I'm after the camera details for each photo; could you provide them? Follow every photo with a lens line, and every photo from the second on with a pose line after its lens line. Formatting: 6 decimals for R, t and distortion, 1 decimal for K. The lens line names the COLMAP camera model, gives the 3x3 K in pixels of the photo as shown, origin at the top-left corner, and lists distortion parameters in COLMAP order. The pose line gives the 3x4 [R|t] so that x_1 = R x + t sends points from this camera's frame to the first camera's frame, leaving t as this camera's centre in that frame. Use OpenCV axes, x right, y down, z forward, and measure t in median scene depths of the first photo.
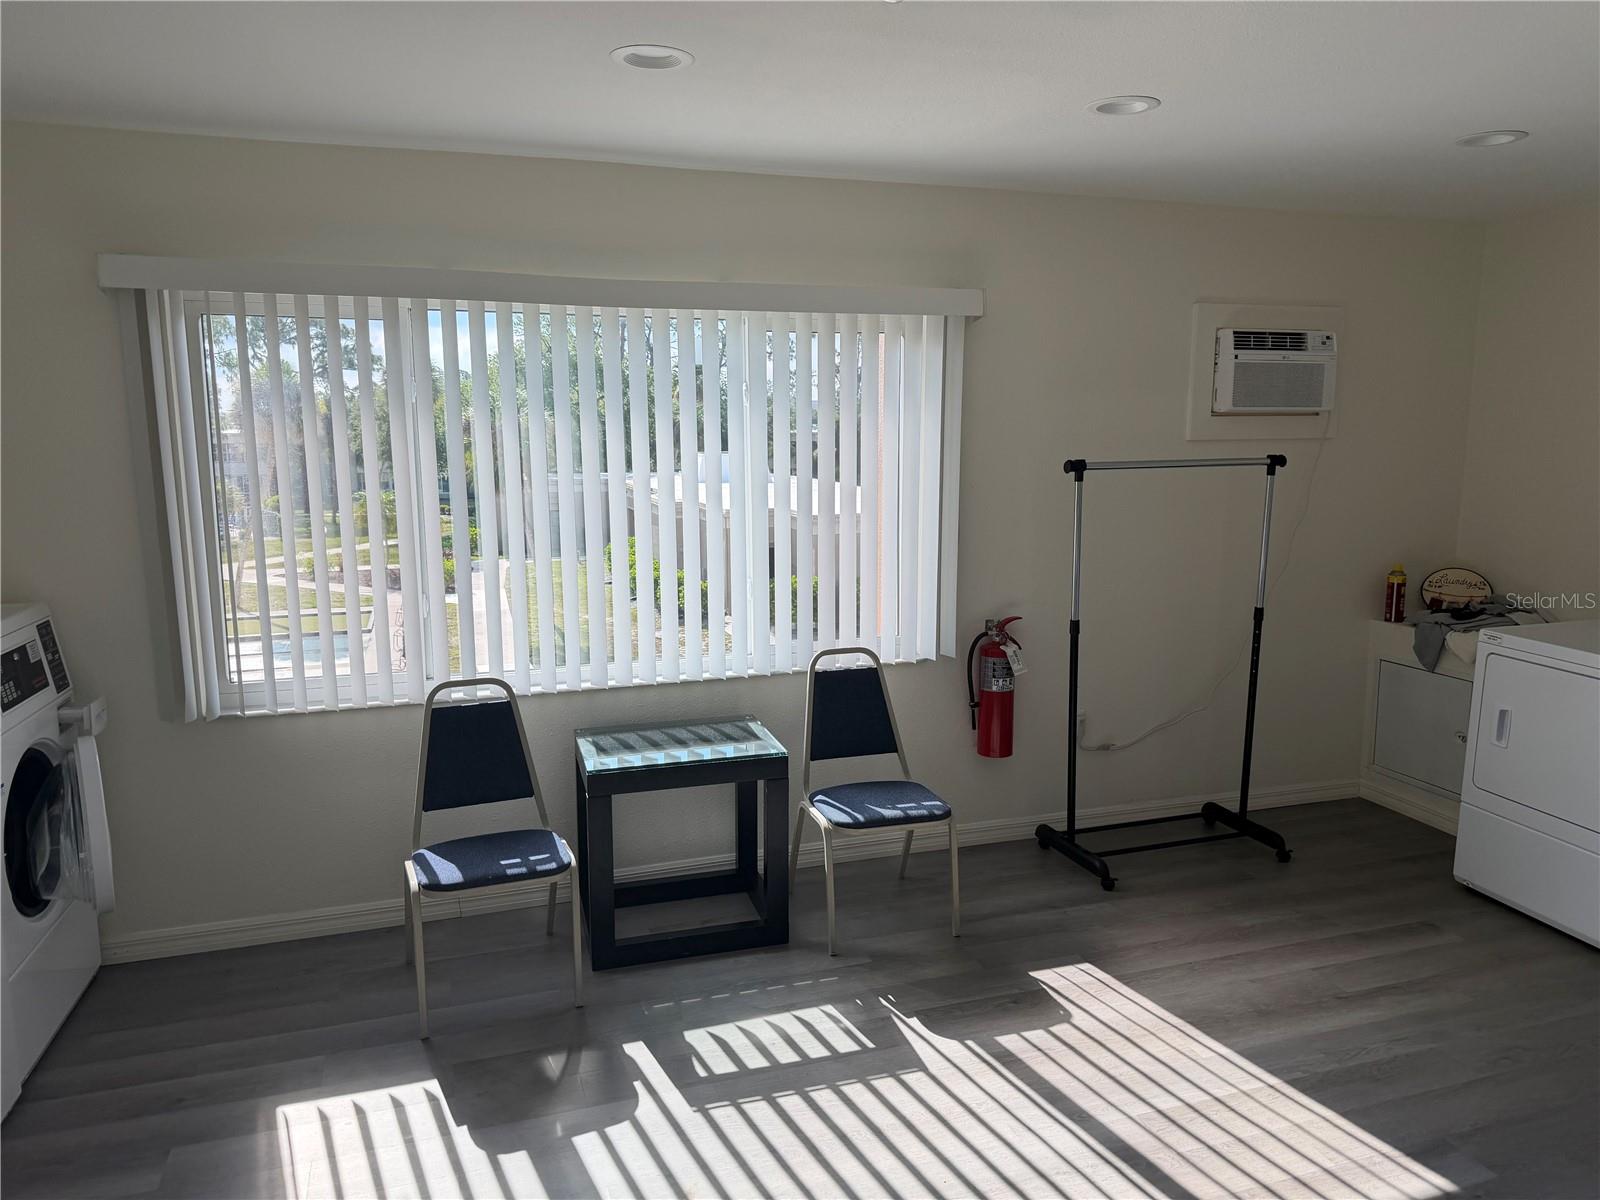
lens RADIAL K [[1130.1, 0, 811.3], [0, 1130.1, 599.6], [0, 0, 1]] dist [0.076152, -0.093653]
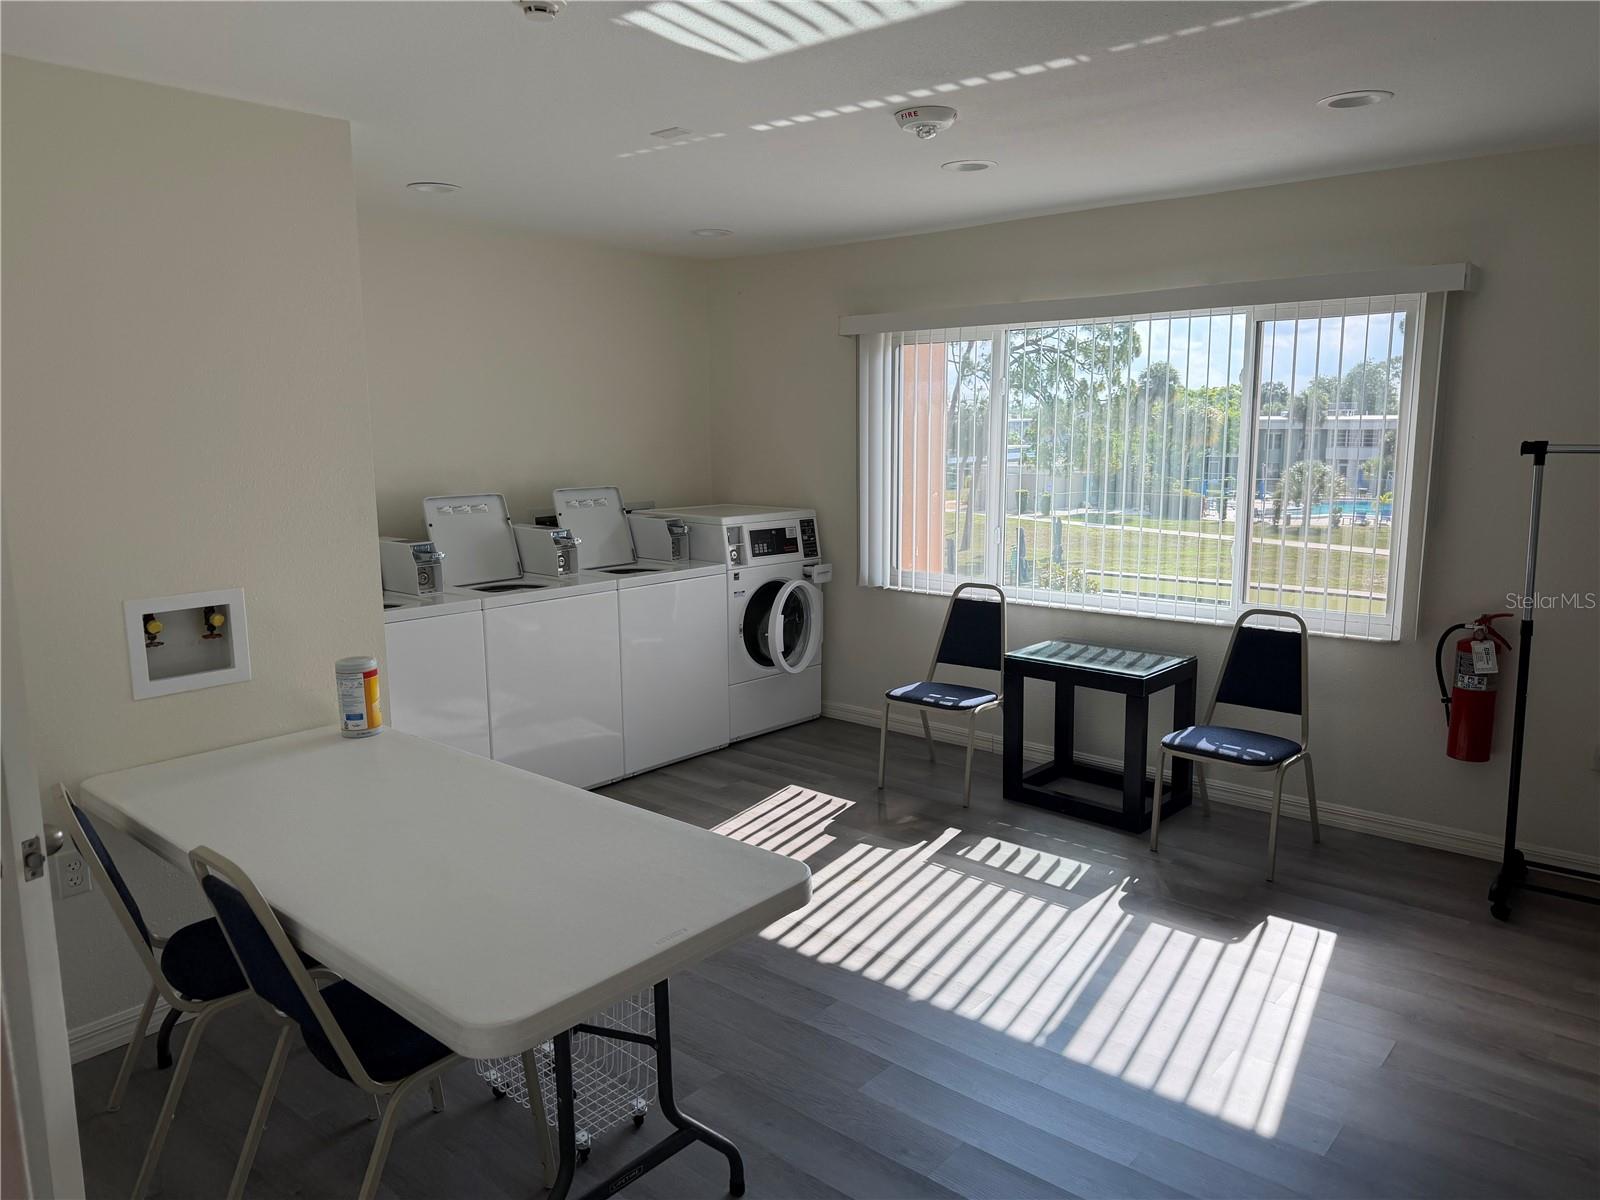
lens RADIAL K [[1130.1, 0, 810.3], [0, 1130.1, 612.7], [0, 0, 1]] dist [0.076152, -0.093653]
pose [[0.504748, 0.143097, -0.851324, 0.815313], [-0.126856, 0.987755, 0.090817, 0.001550], [0.853895, 0.062156, 0.516720, 0.053536]]
